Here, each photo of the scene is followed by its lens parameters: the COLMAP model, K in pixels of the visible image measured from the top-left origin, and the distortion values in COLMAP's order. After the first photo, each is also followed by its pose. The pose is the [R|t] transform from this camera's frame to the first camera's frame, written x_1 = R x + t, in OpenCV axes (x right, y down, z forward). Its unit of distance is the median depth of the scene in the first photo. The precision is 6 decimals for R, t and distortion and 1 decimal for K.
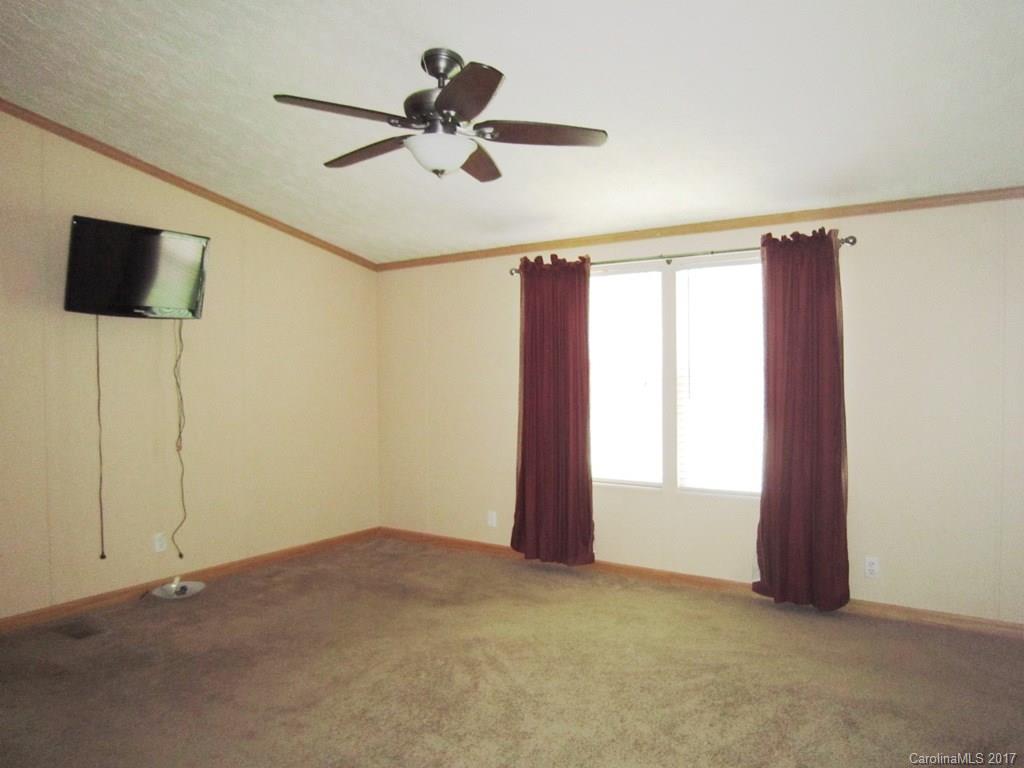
lens RADIAL K [[736.5, 0, 516.8], [0, 736.5, 382.4], [0, 0, 1]] dist [-0.051601, 0.018954]
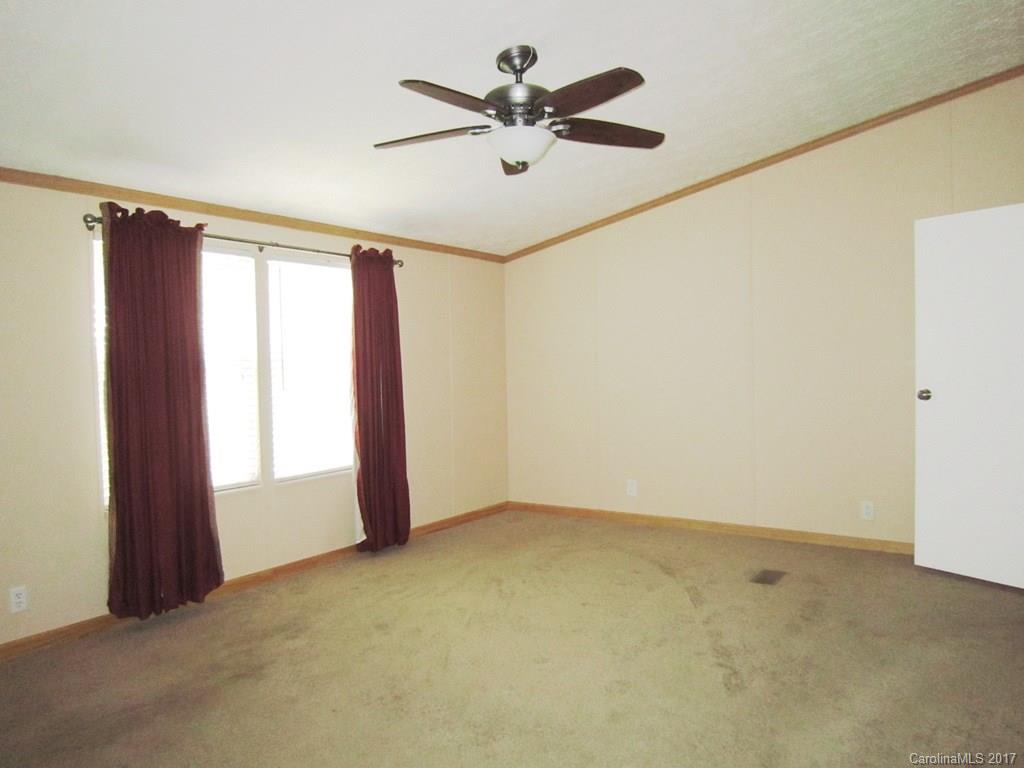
lens RADIAL K [[736.5, 0, 516.8], [0, 736.5, 382.4], [0, 0, 1]] dist [-0.051601, 0.018954]
pose [[0.001290, -0.023023, 0.999734, -0.762600], [0.032311, 0.999214, 0.022970, -0.000180], [-0.999477, 0.032273, 0.002033, 0.669664]]
